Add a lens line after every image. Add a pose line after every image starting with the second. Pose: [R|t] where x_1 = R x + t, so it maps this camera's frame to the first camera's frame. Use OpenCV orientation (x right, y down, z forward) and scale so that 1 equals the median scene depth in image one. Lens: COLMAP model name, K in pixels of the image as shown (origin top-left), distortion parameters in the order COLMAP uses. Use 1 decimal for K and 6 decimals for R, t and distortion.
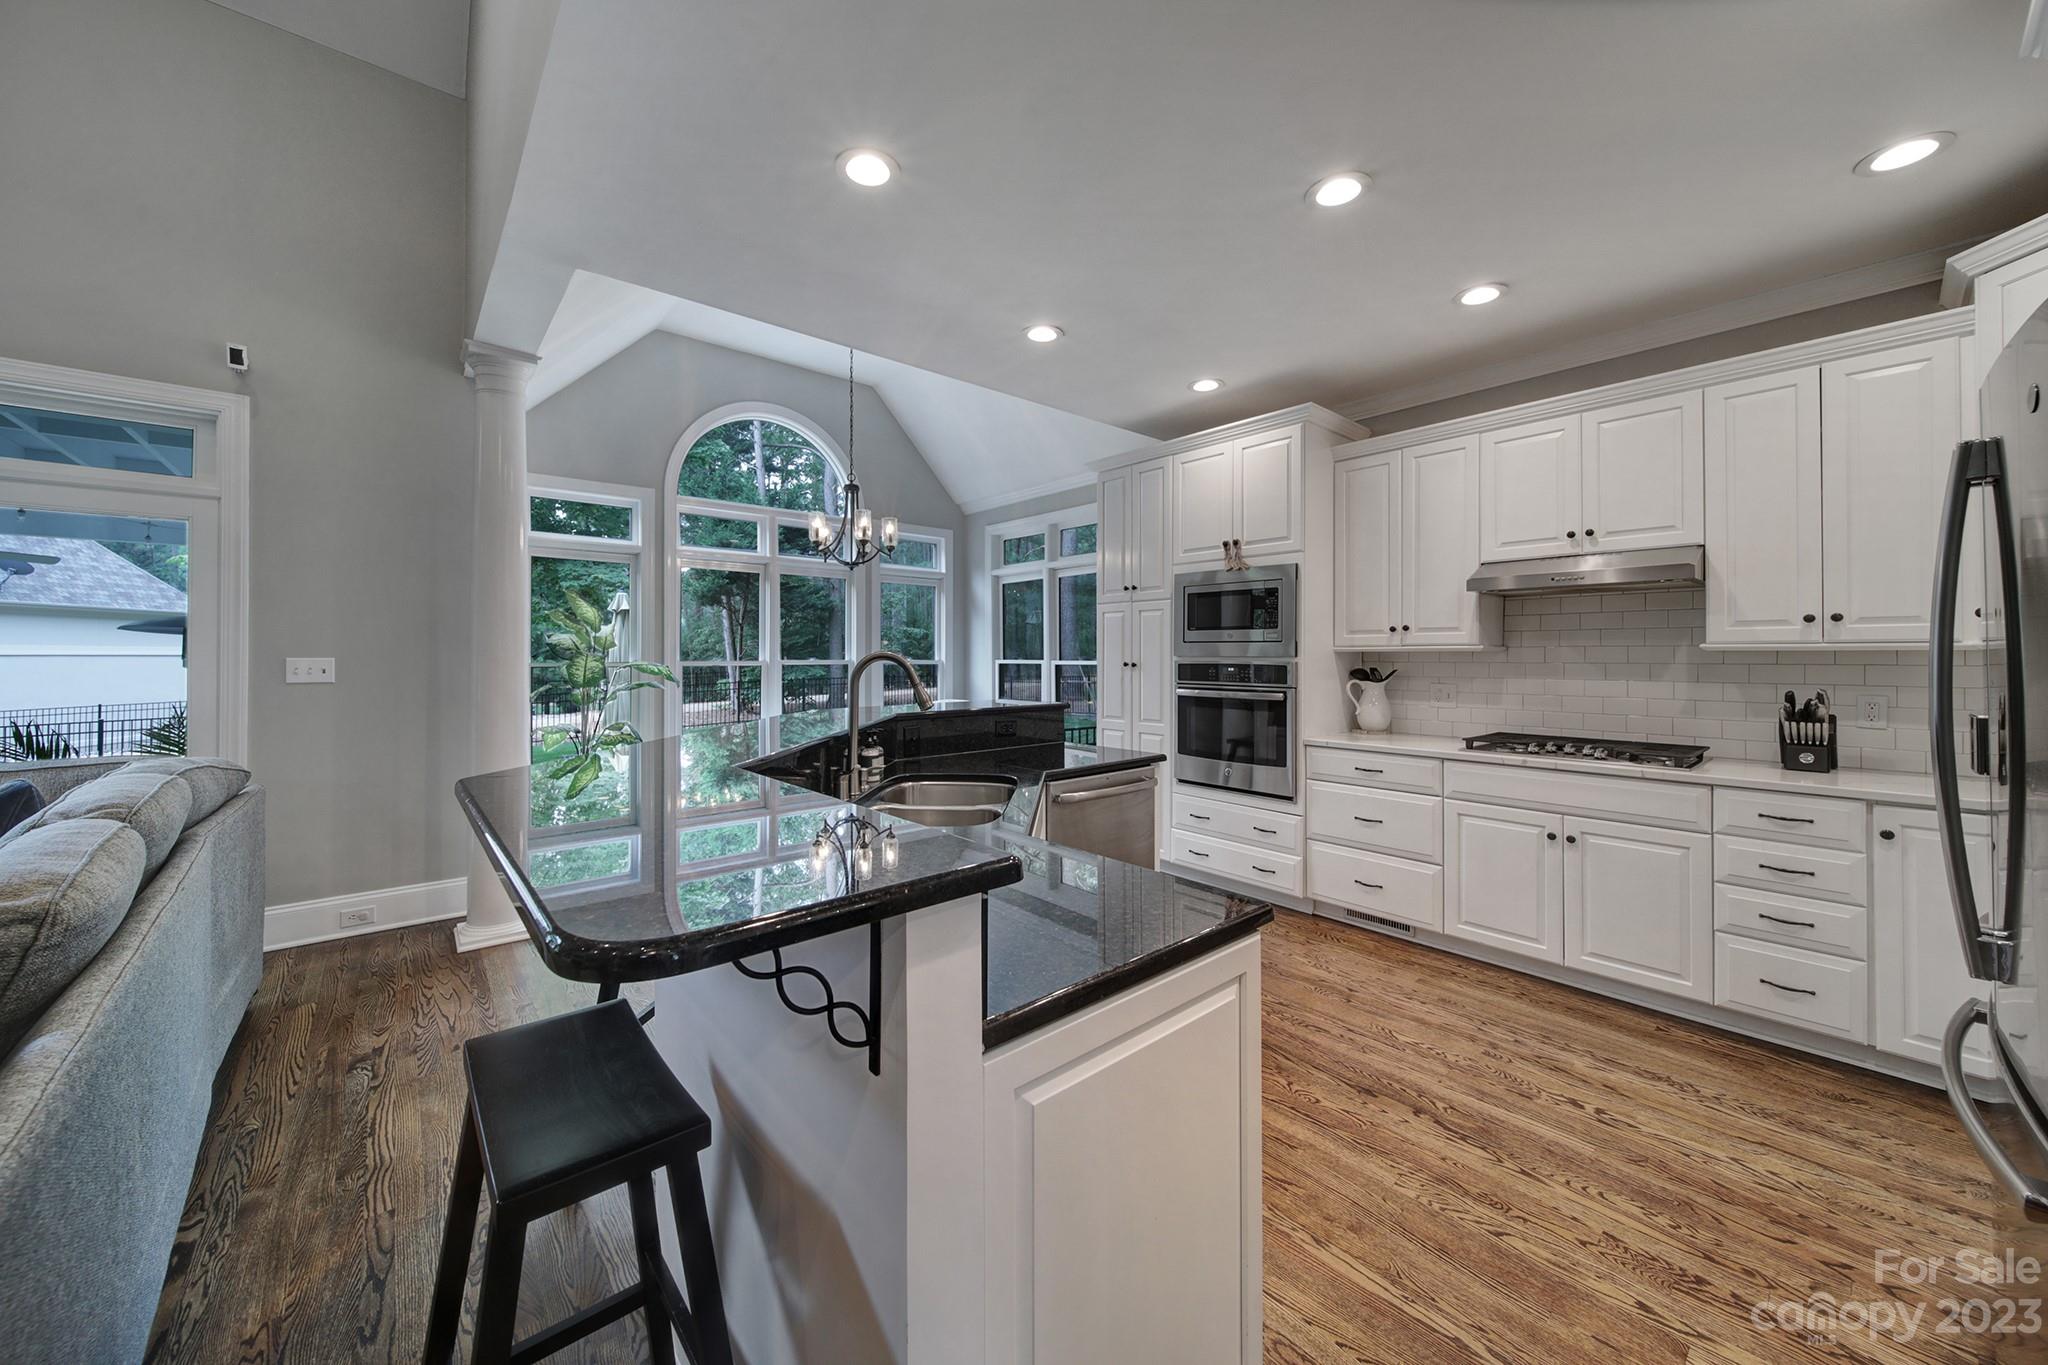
lens RADIAL K [[724.2, 0, 1022.2], [0, 724.2, 642.7], [0, 0, 1]] dist [-0.000339, -0.000864]
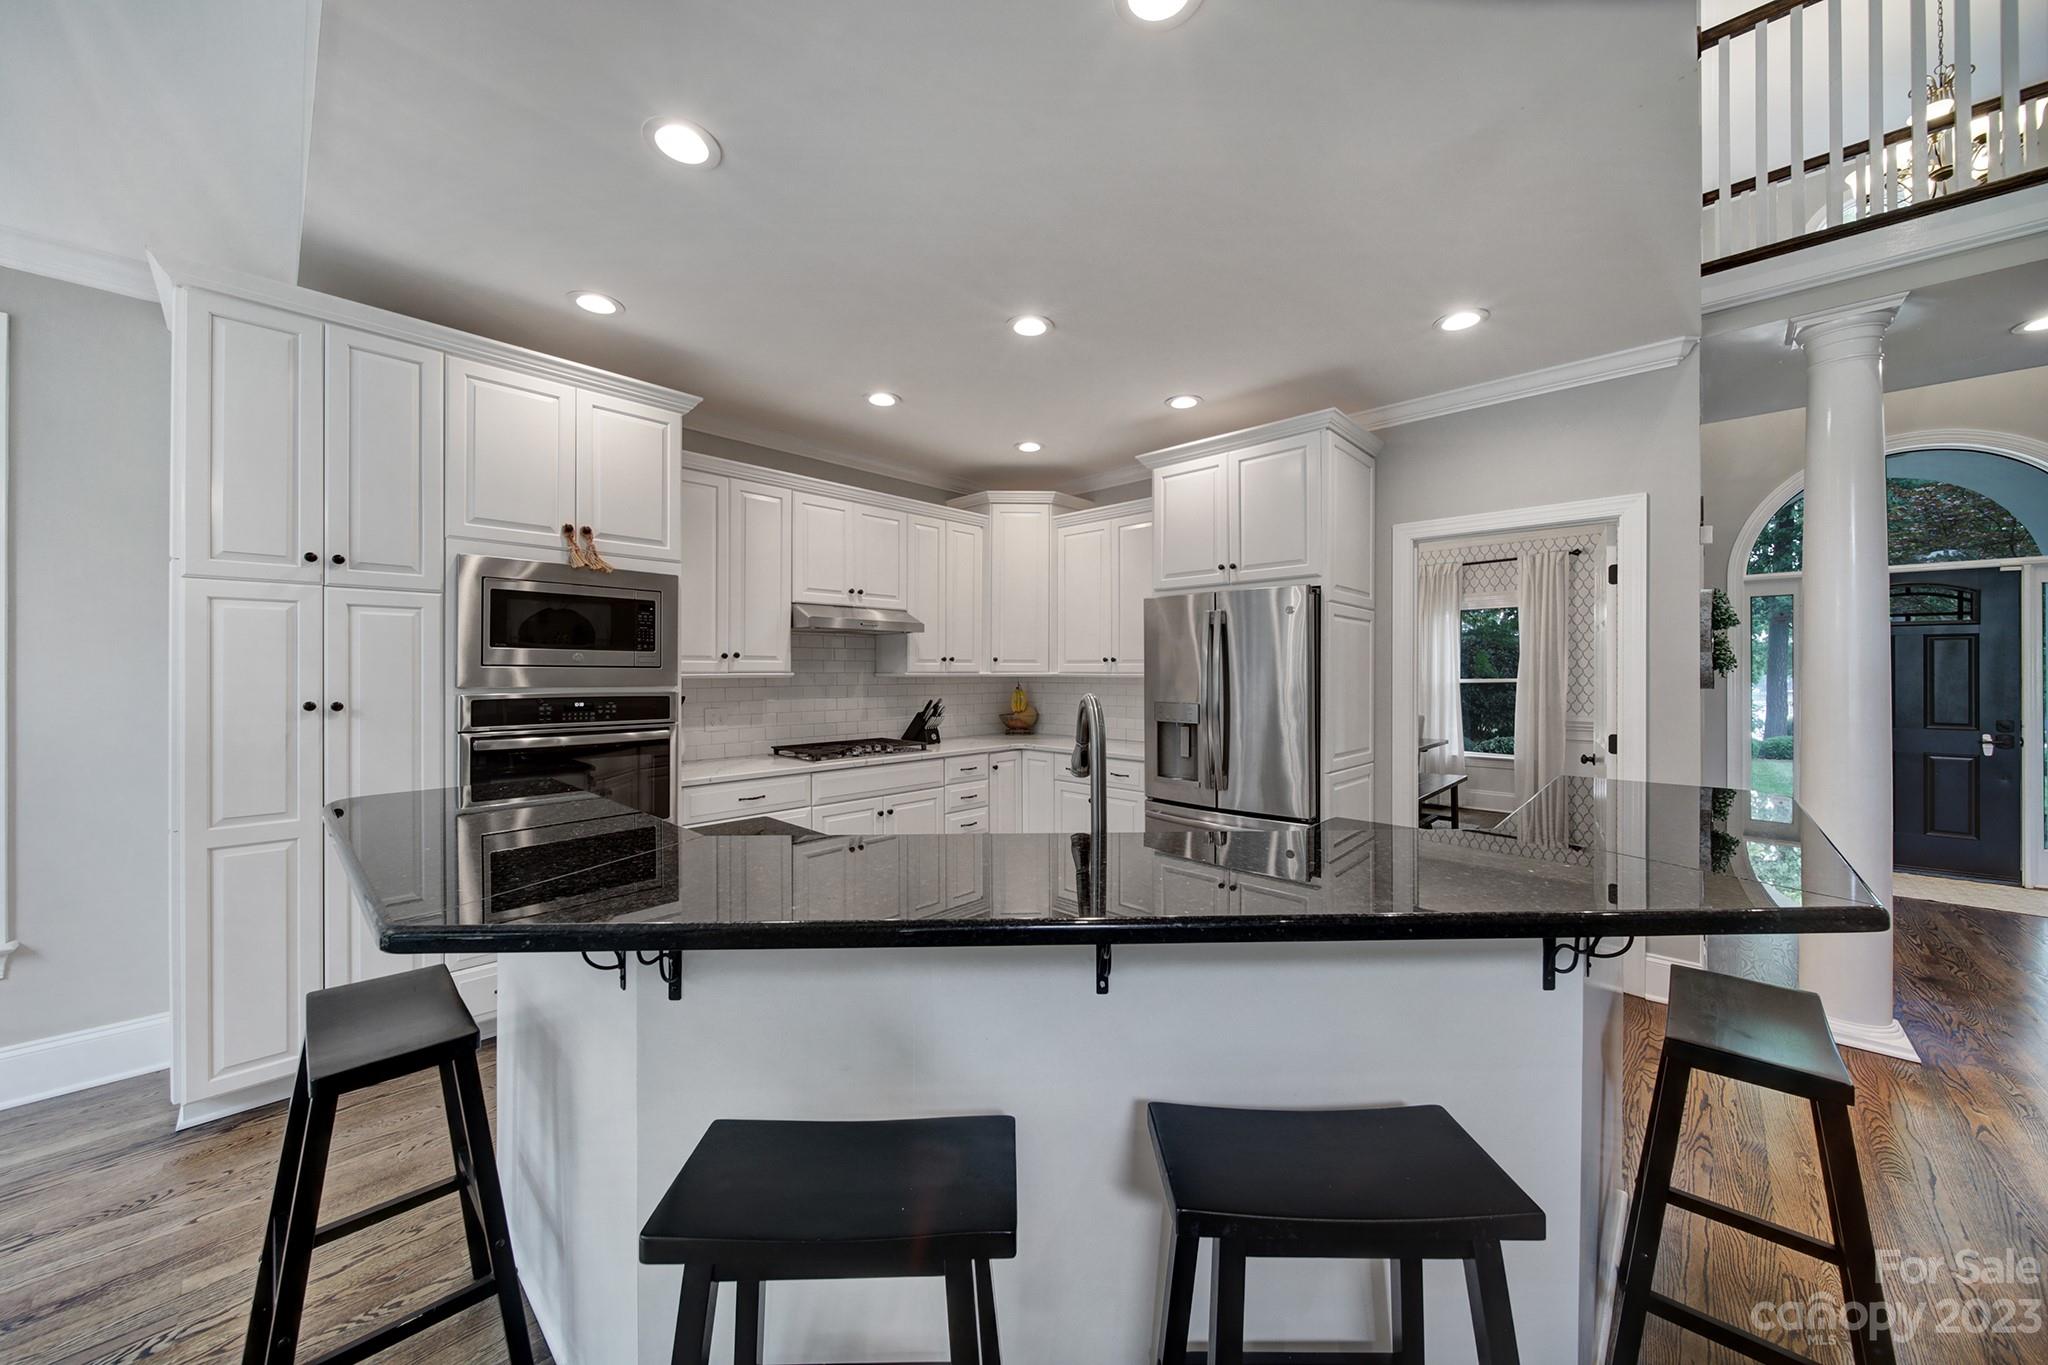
lens RADIAL K [[724.2, 0, 1021.2], [0, 724.2, 671.1], [0, 0, 1]] dist [-0.000339, -0.000864]
pose [[-0.095693, -0.000062, 0.995411, -0.506157], [-0.015301, 0.999882, -0.001409, -0.002640], [-0.995293, -0.015366, -0.095683, 0.672437]]
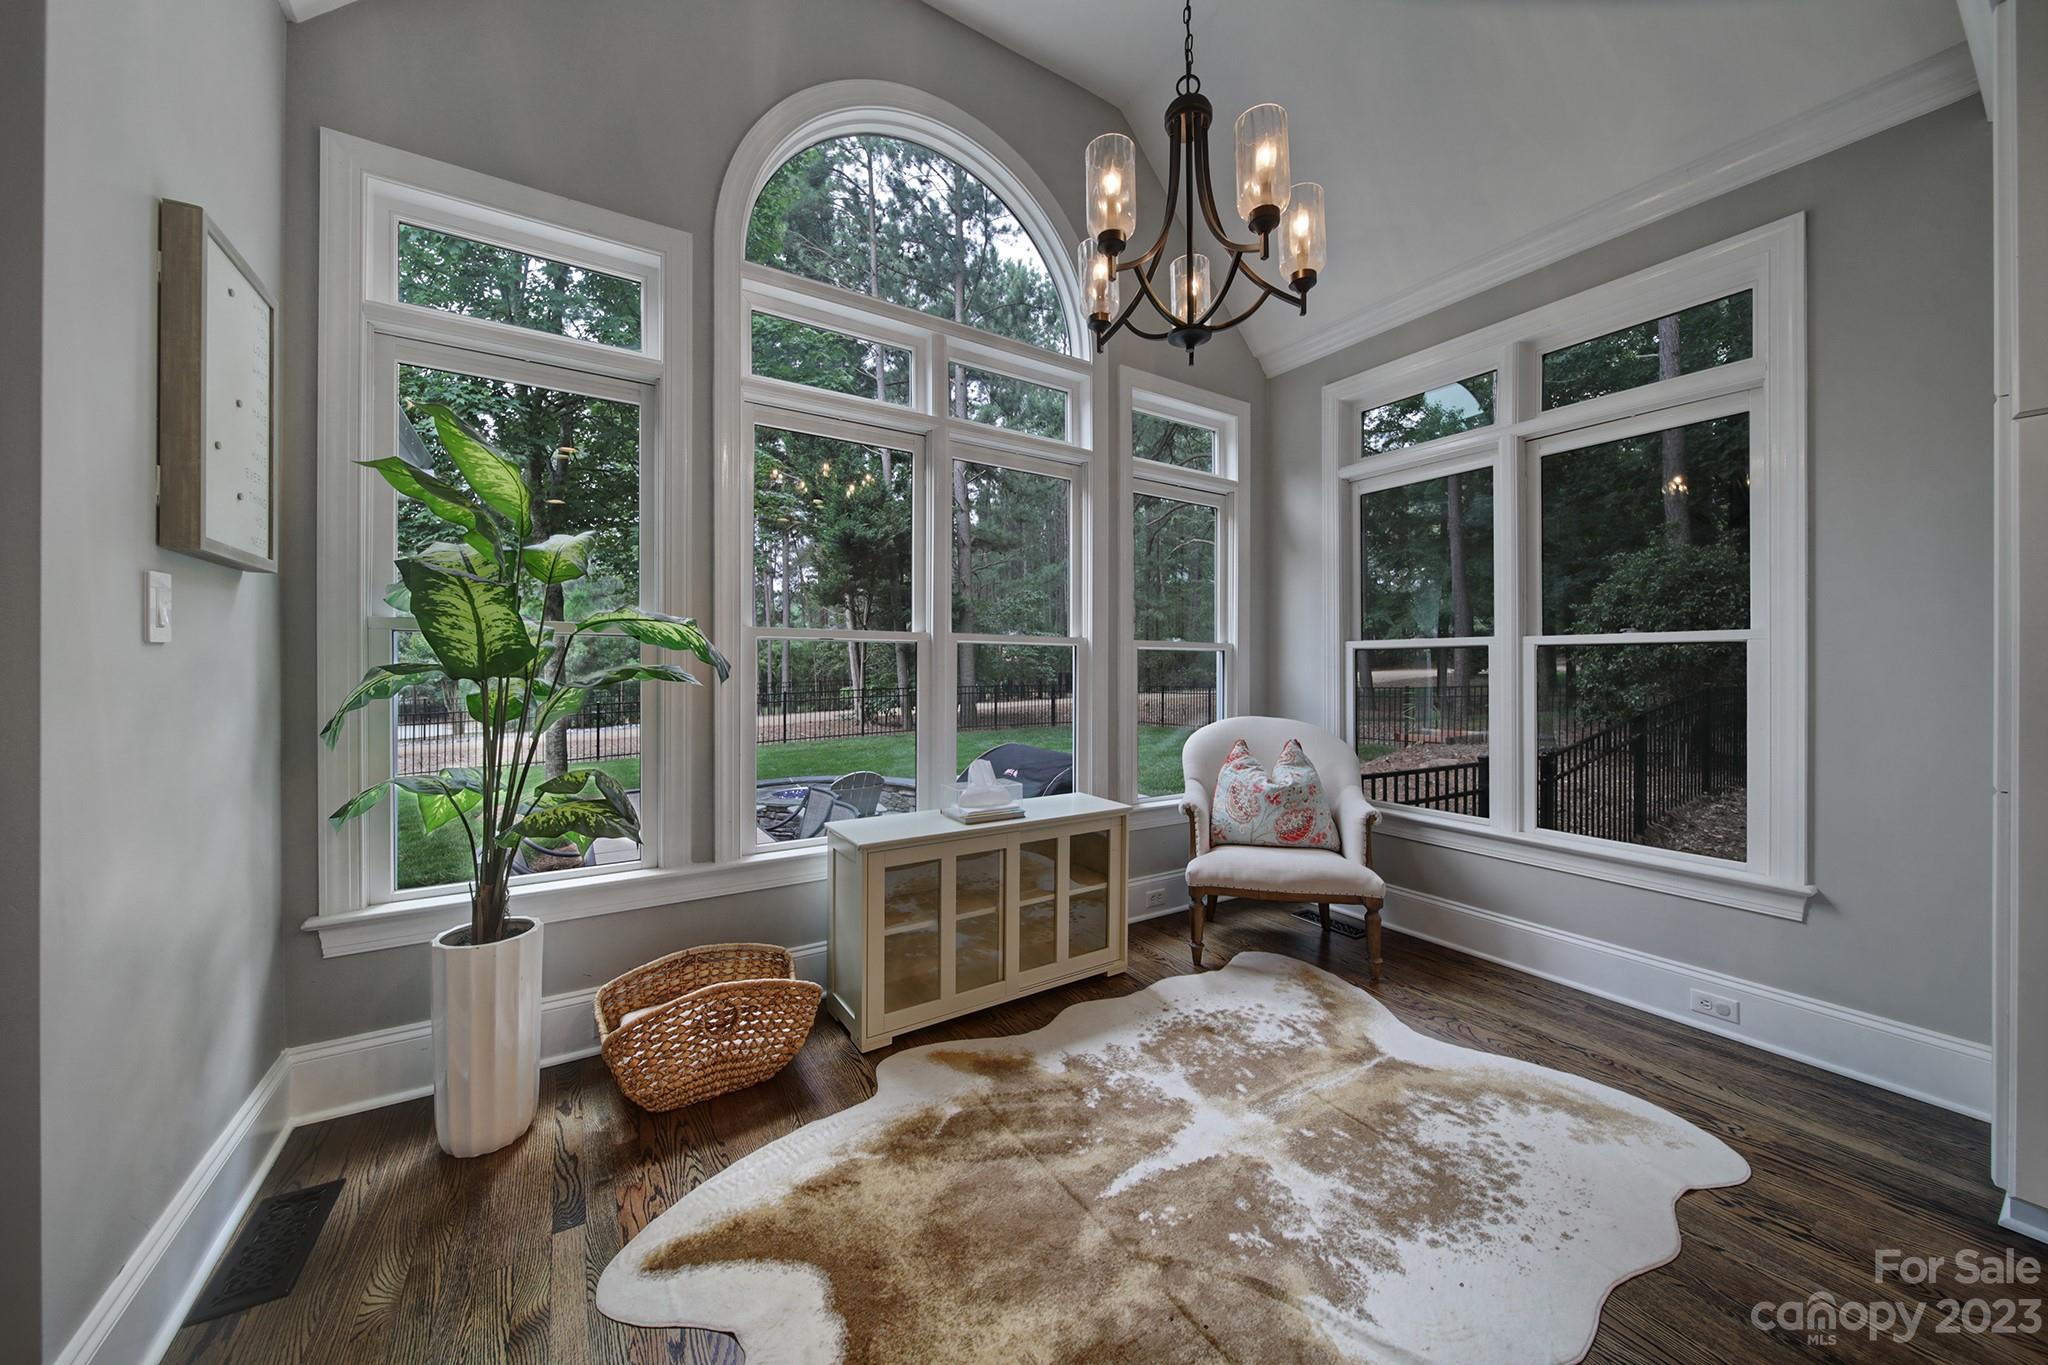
lens RADIAL K [[724.2, 0, 1048.9], [0, 724.2, 664.2], [0, 0, 1]] dist [-0.000339, -0.000864]
pose [[0.992779, 0.005485, -0.119835, -0.337363], [-0.003917, 0.999904, 0.013322, 0.062058], [0.119897, -0.012756, 0.992704, 0.834571]]
